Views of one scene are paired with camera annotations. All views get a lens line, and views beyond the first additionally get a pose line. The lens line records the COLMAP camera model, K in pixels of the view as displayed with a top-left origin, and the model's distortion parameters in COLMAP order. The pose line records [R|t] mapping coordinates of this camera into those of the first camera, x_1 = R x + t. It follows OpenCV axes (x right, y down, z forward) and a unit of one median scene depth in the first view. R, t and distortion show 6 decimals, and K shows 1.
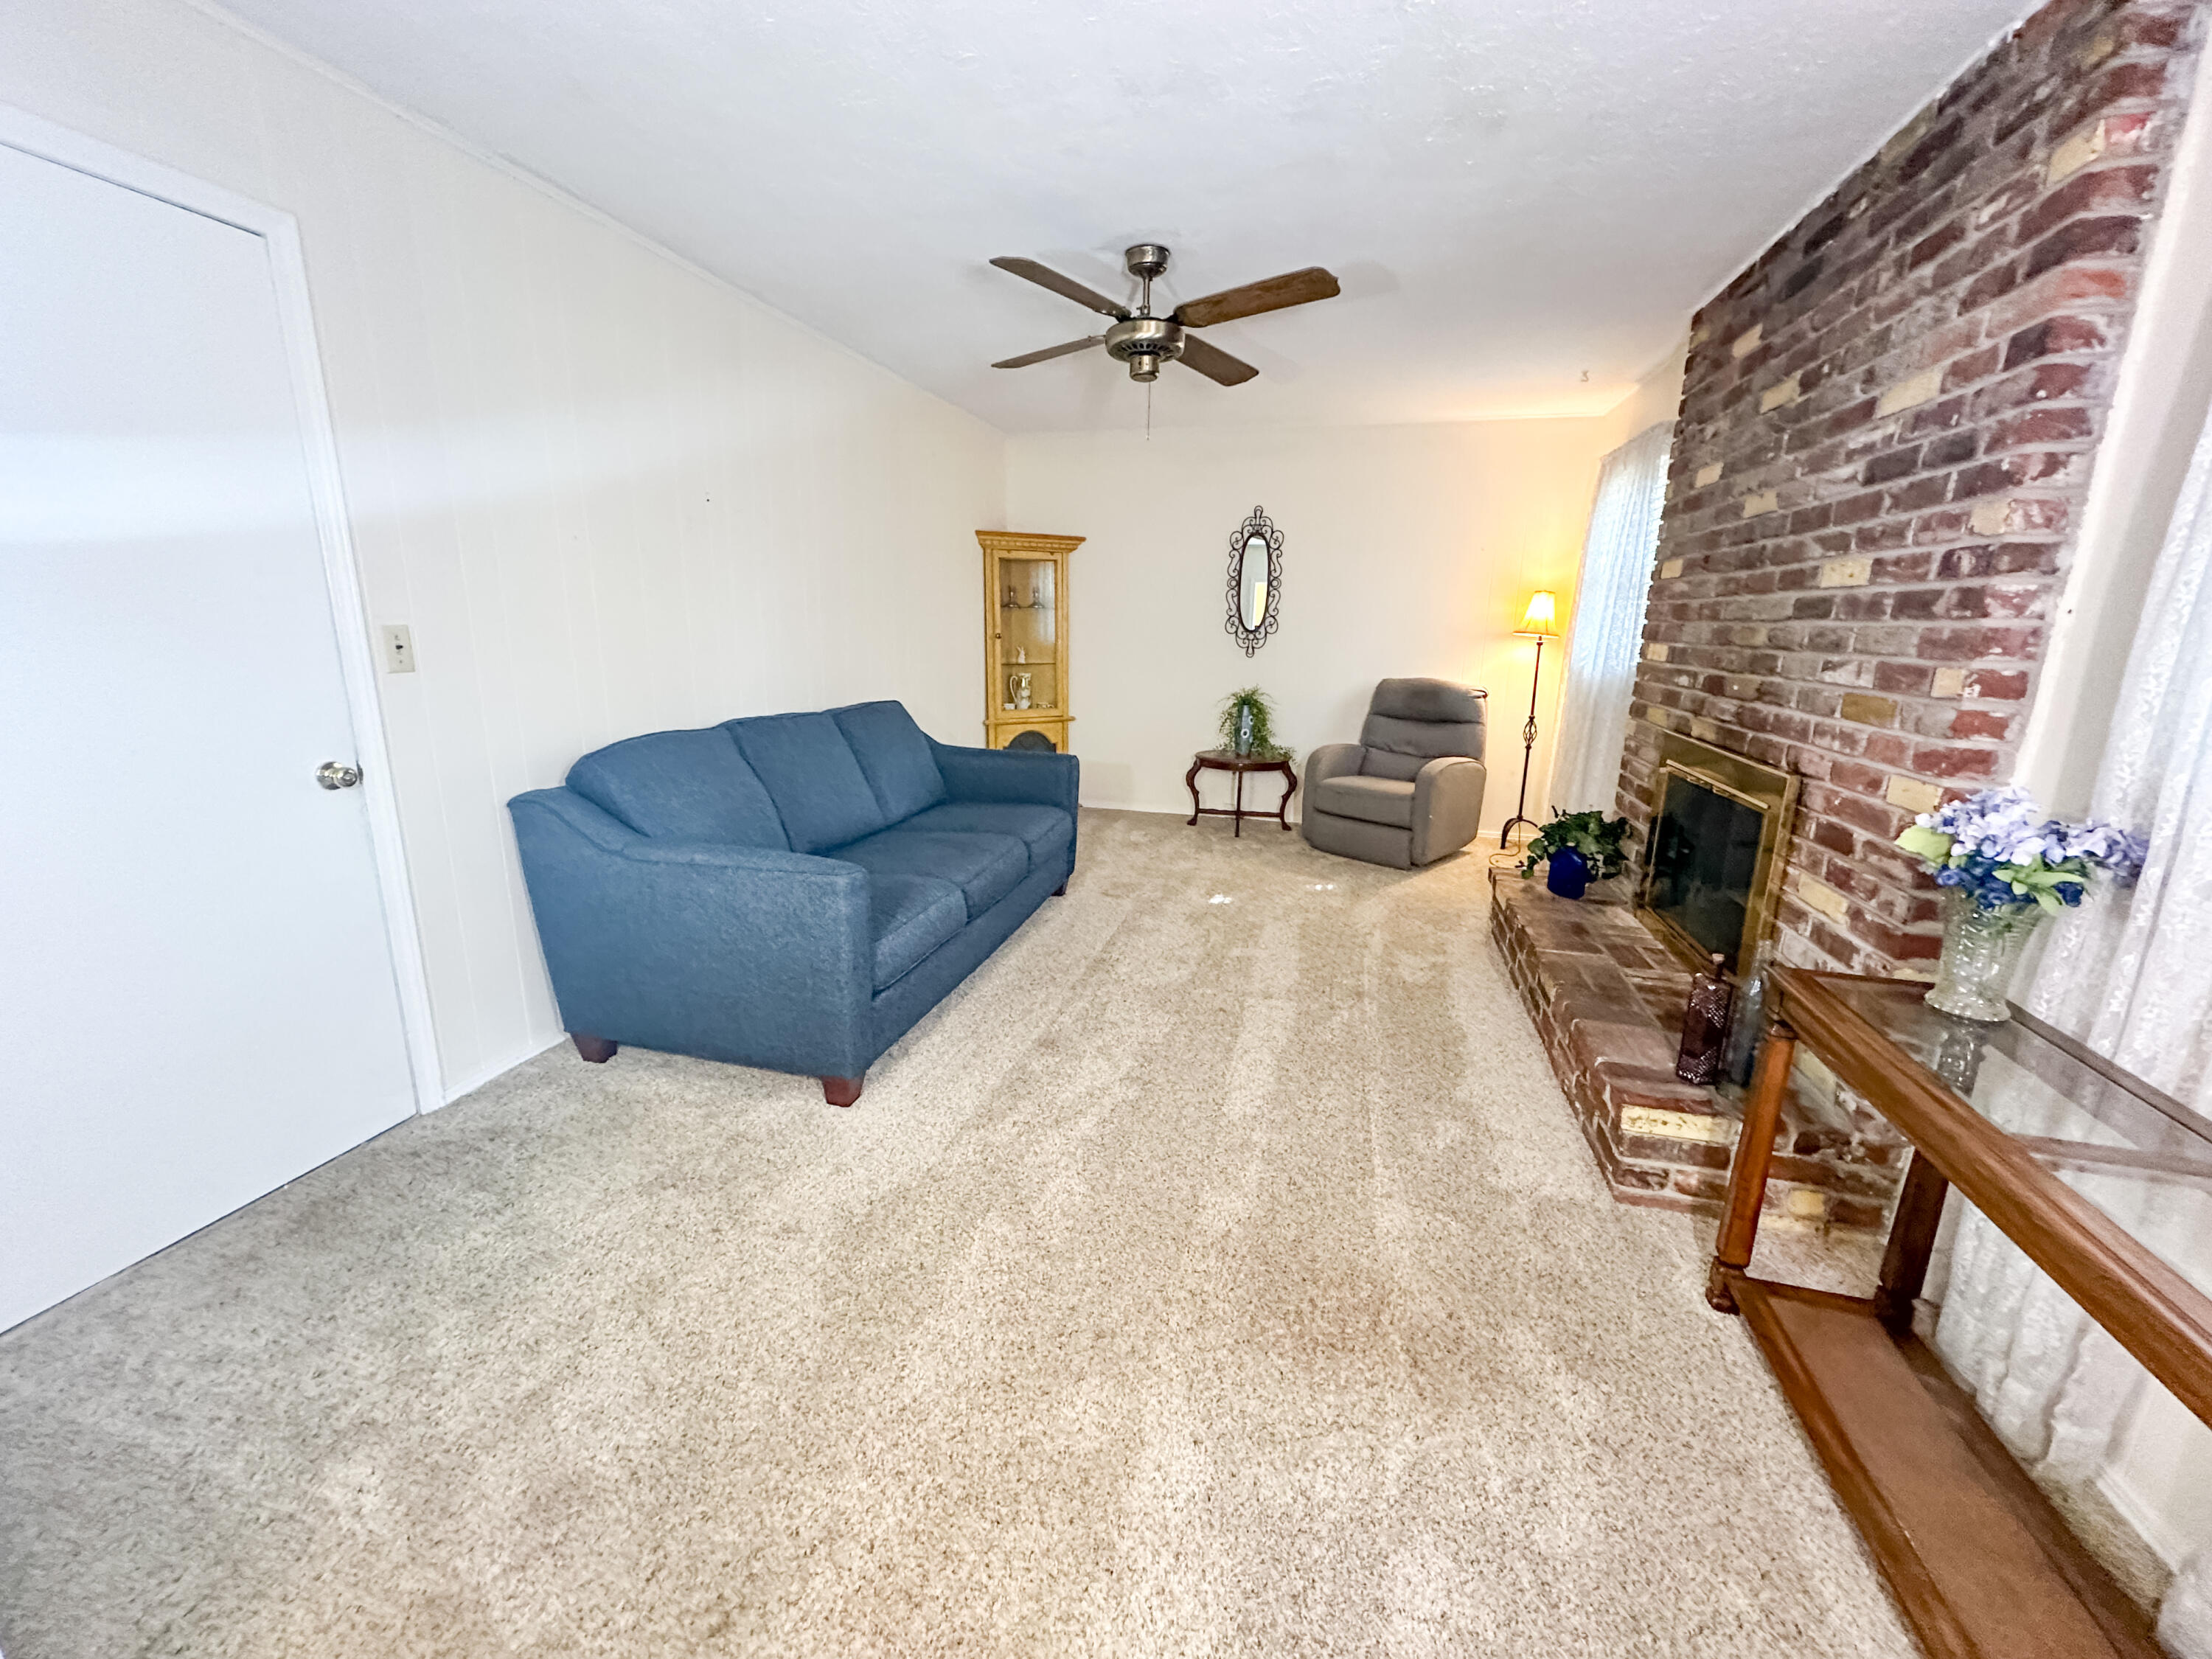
lens RADIAL K [[876.3, 0, 1108.6], [0, 876.3, 837.8], [0, 0, 1]] dist [-0.007229, 0.001378]
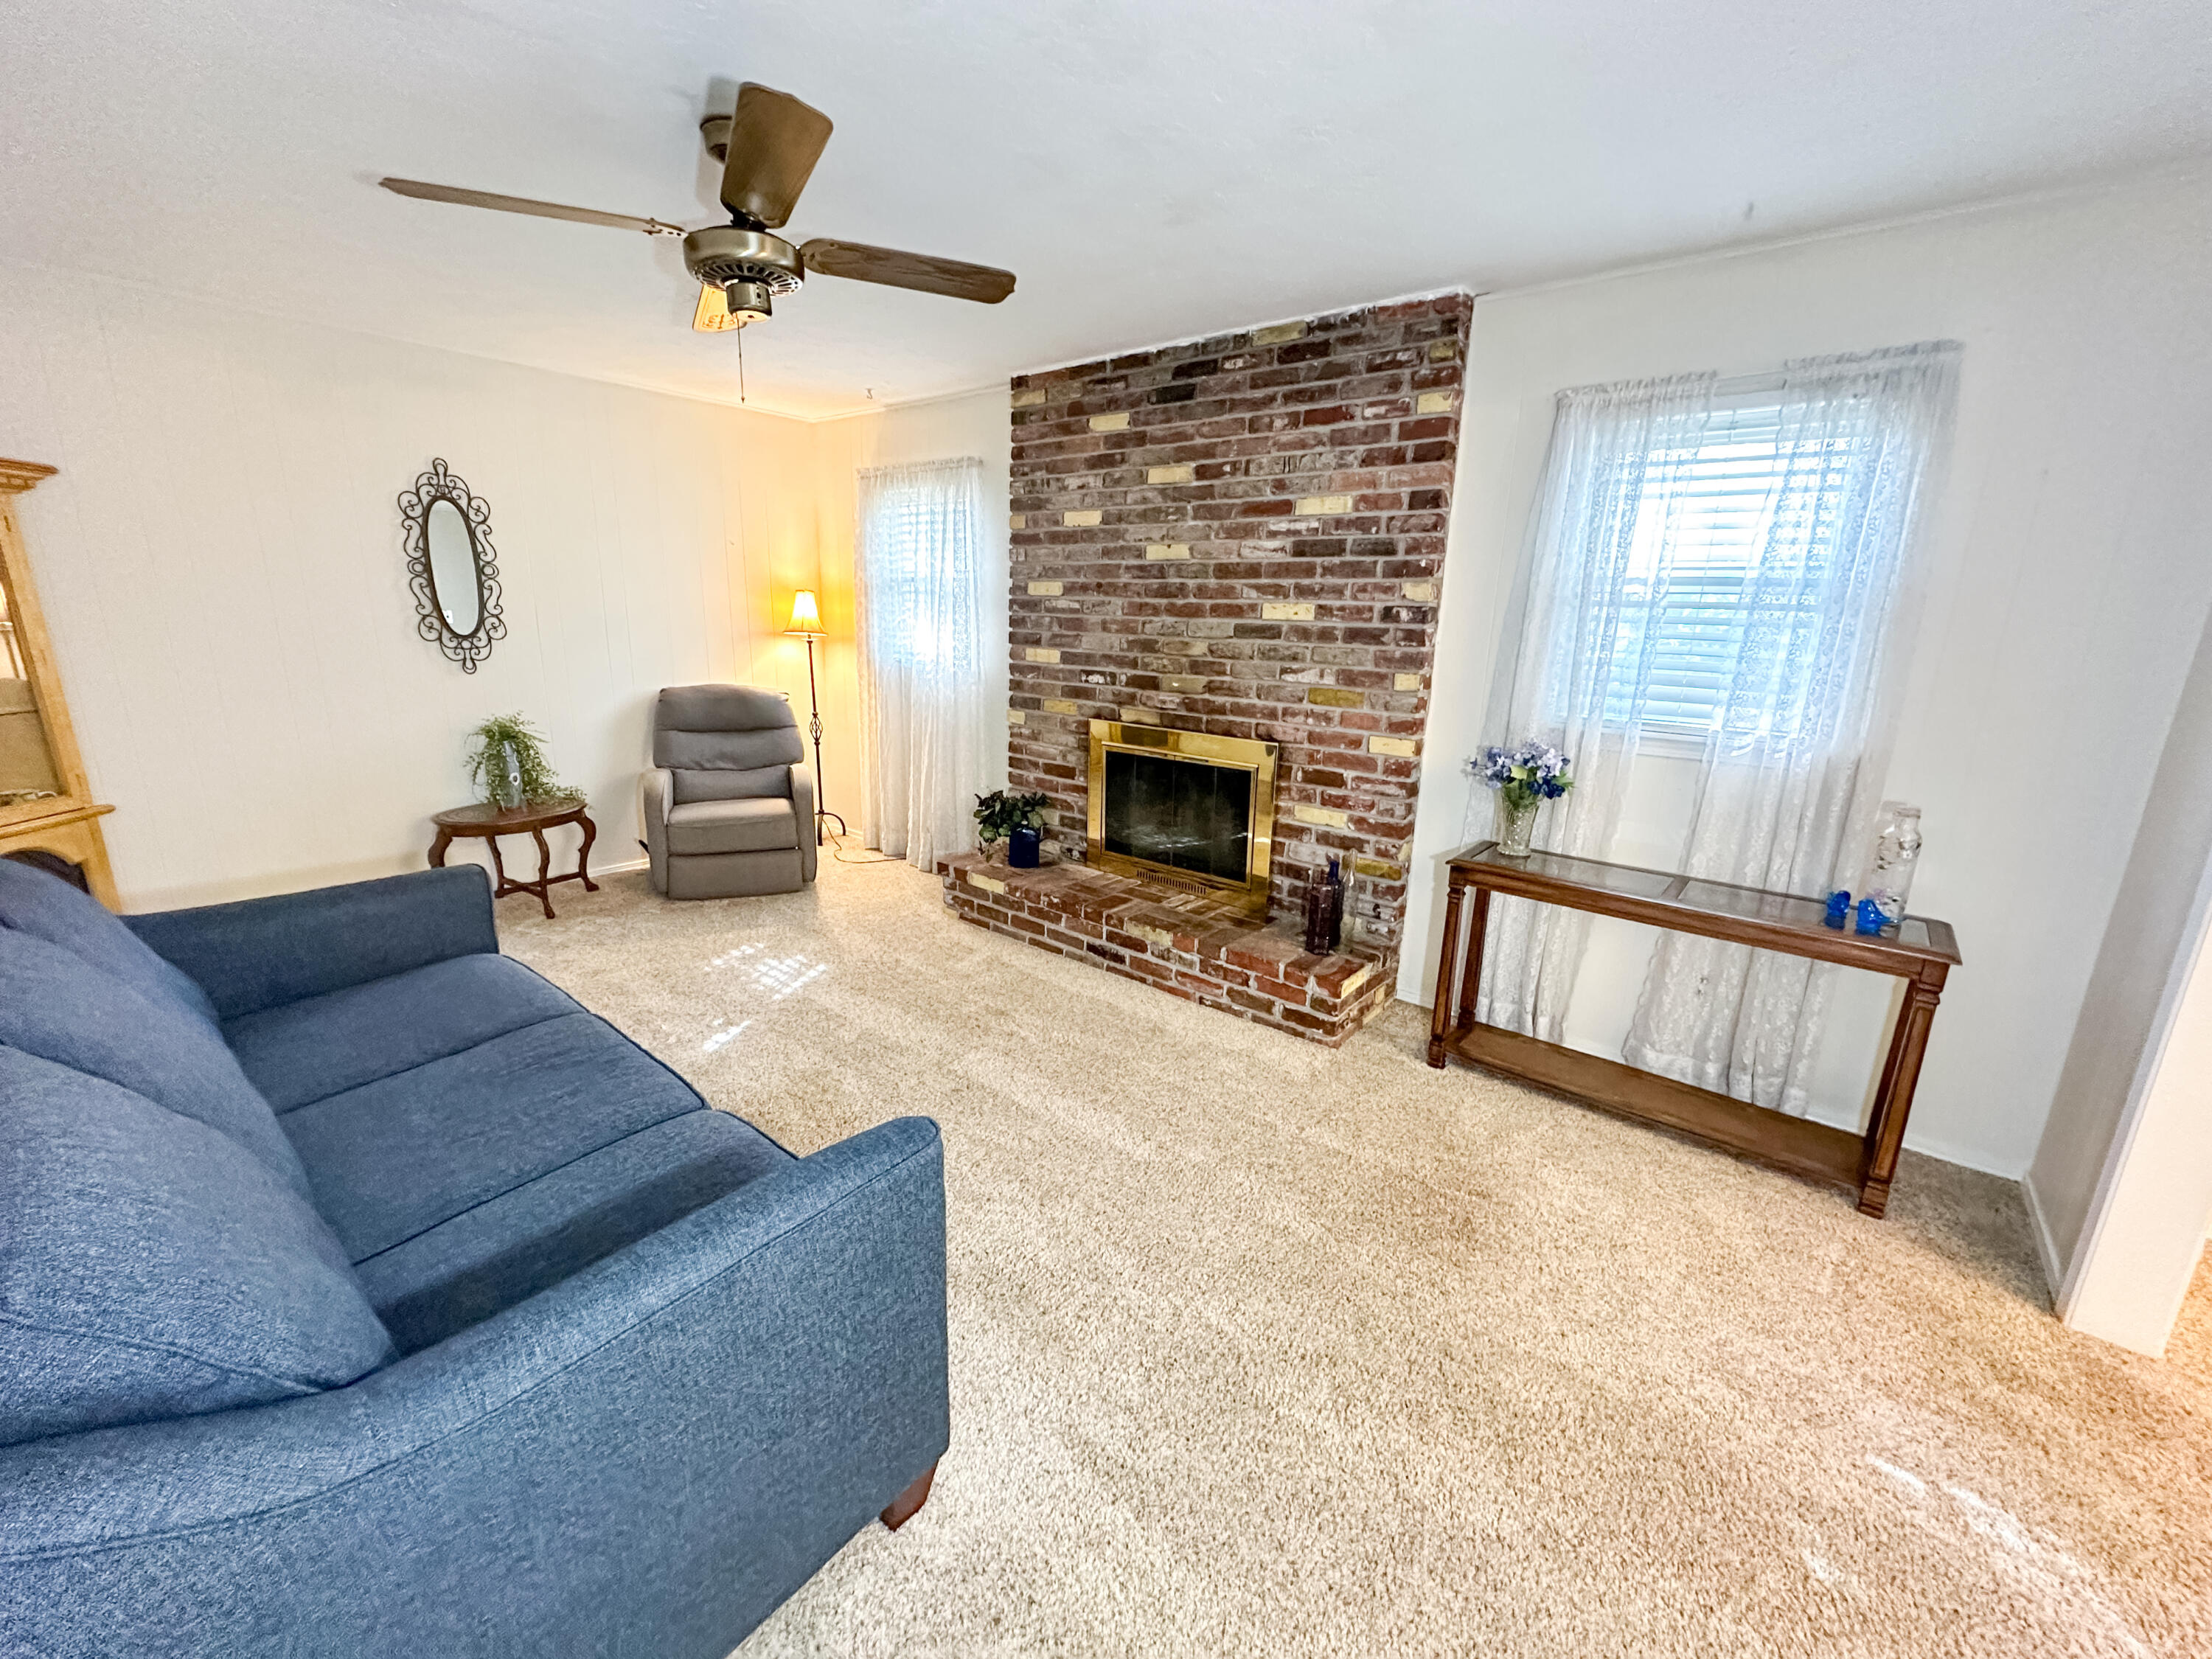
lens RADIAL K [[876.3, 0, 1104.5], [0, 876.3, 832.7], [0, 0, 1]] dist [-0.007229, 0.001378]
pose [[0.408975, -0.230082, 0.883064, -0.654624], [0.203748, 0.966287, 0.157404, -0.201196], [-0.889509, 0.115548, 0.442066, 0.555306]]
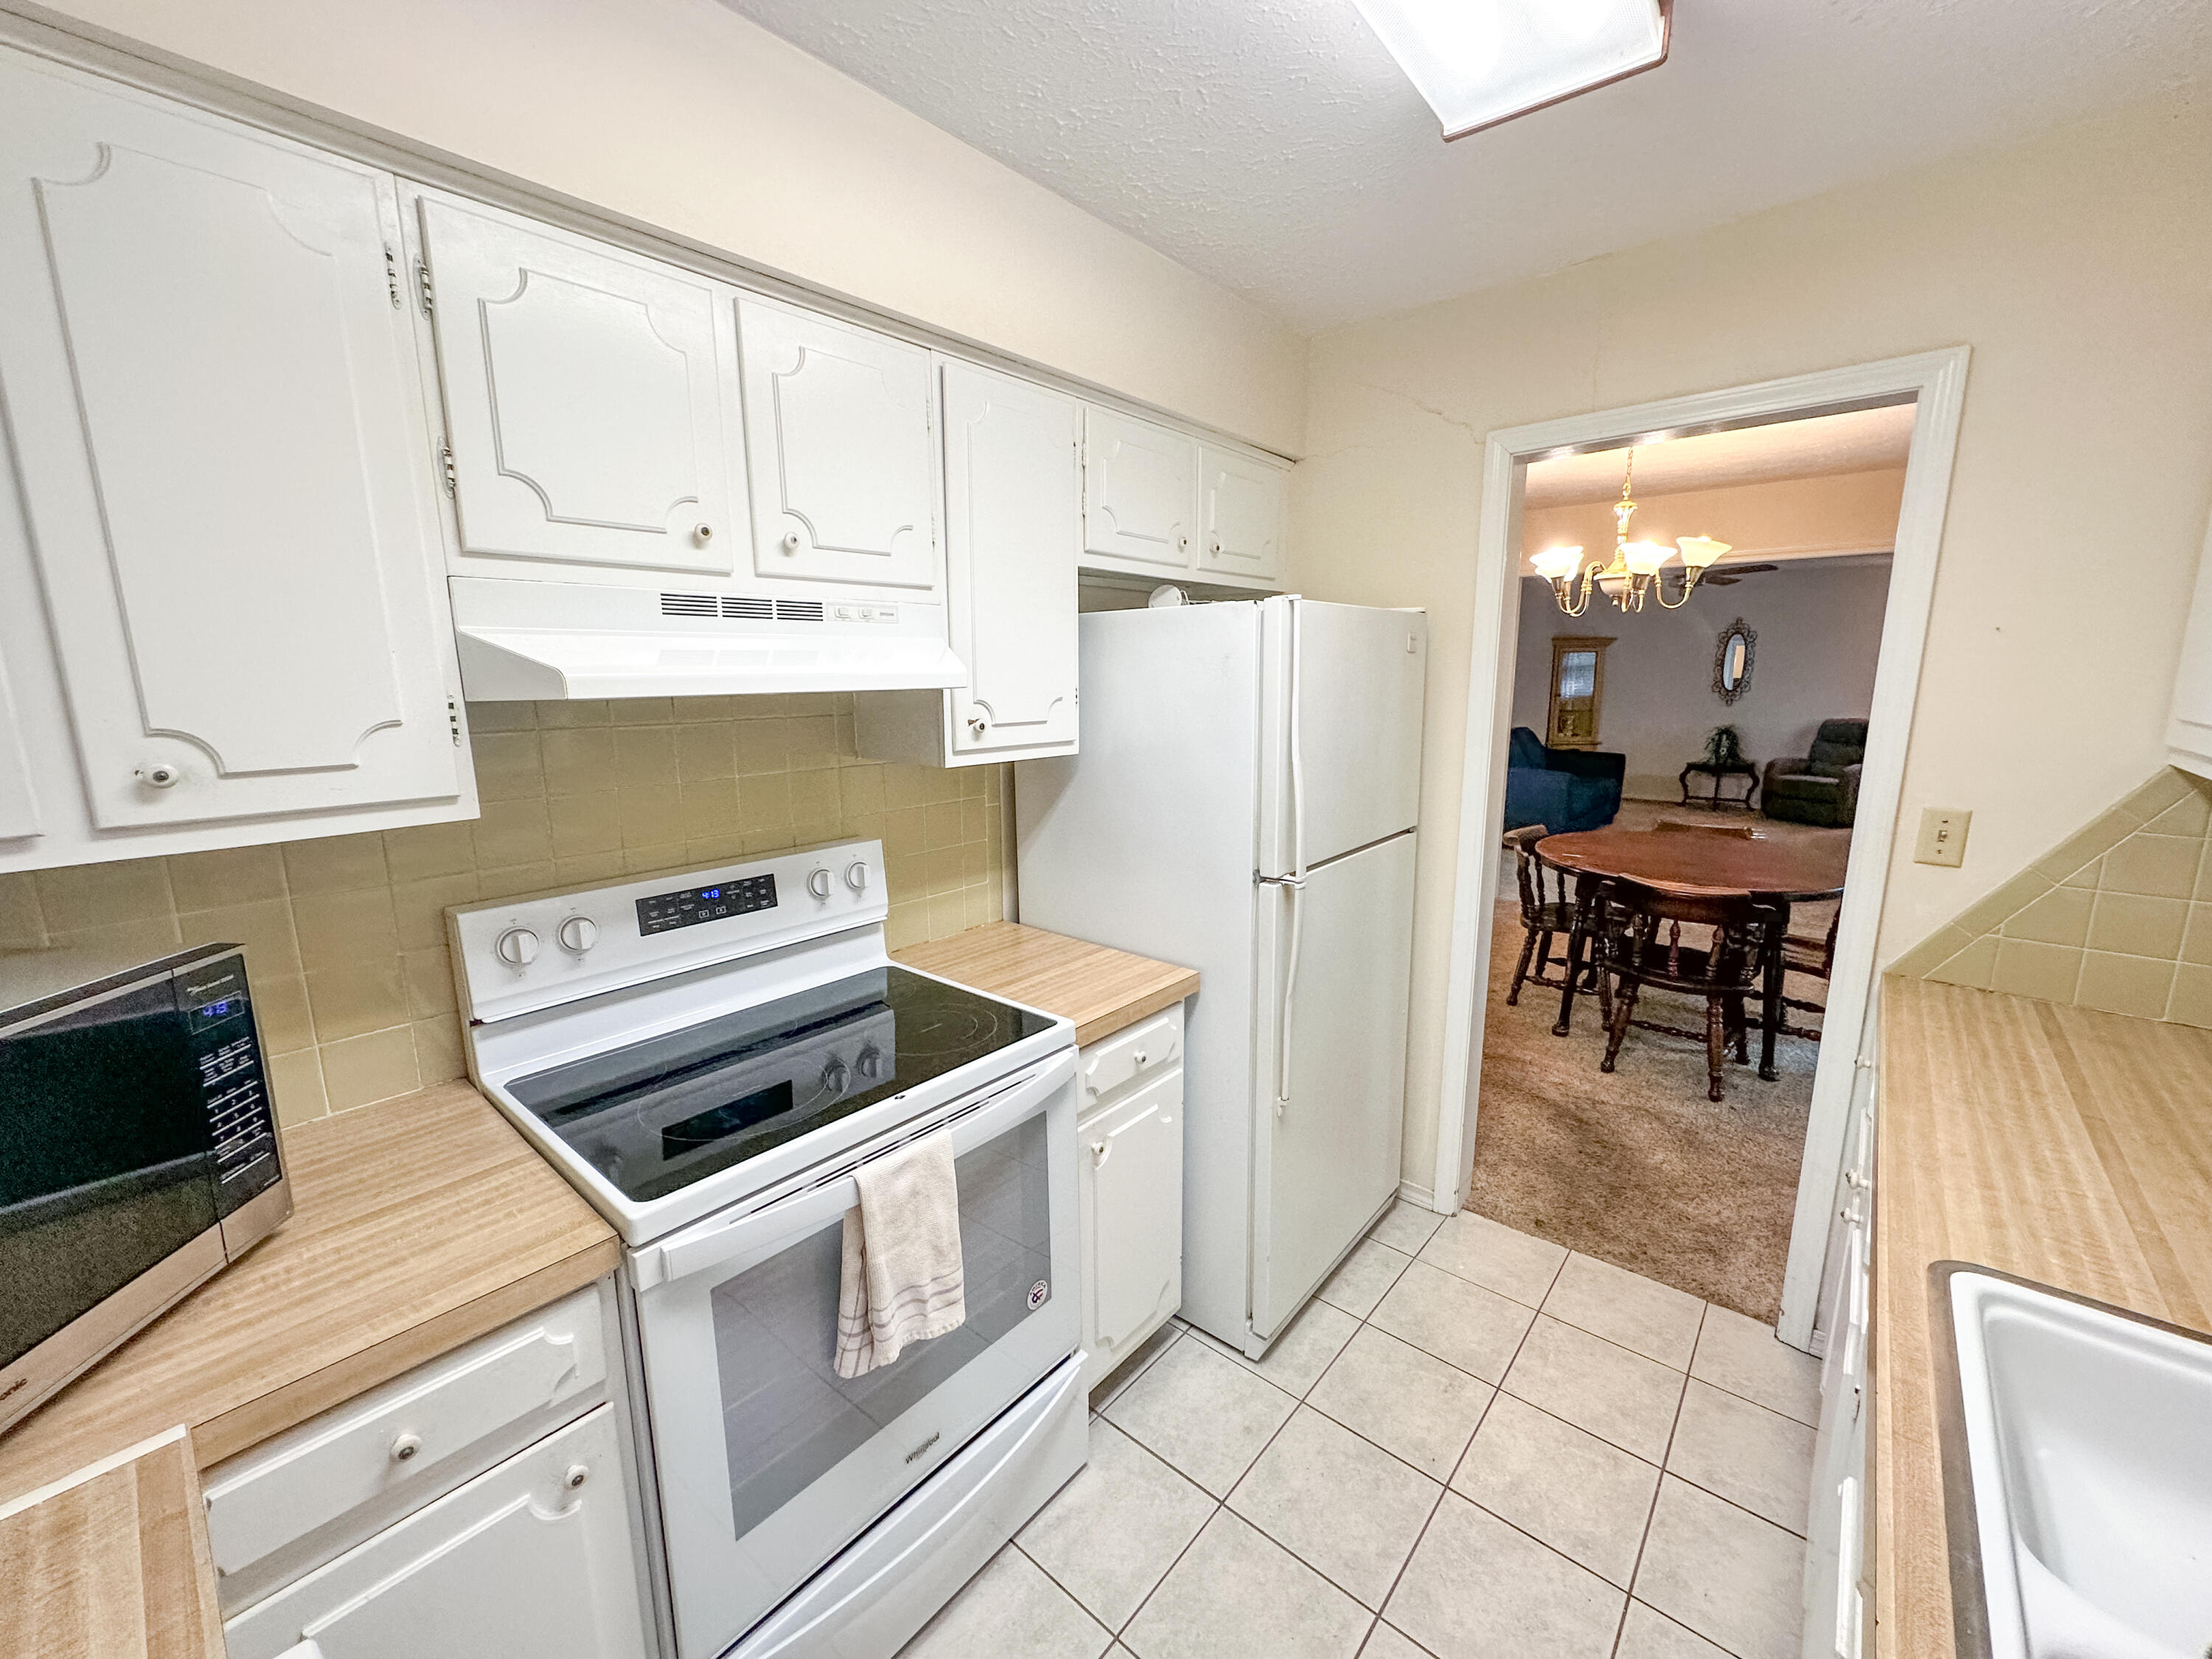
lens RADIAL K [[876.3, 0, 1107.0], [0, 876.3, 819.7], [0, 0, 1]] dist [-0.007229, 0.001378]
pose [[0.897057, 0.054728, -0.438513, -0.360630], [-0.088373, 0.994474, -0.056669, 0.469189], [0.432989, 0.089589, 0.896936, -2.221848]]
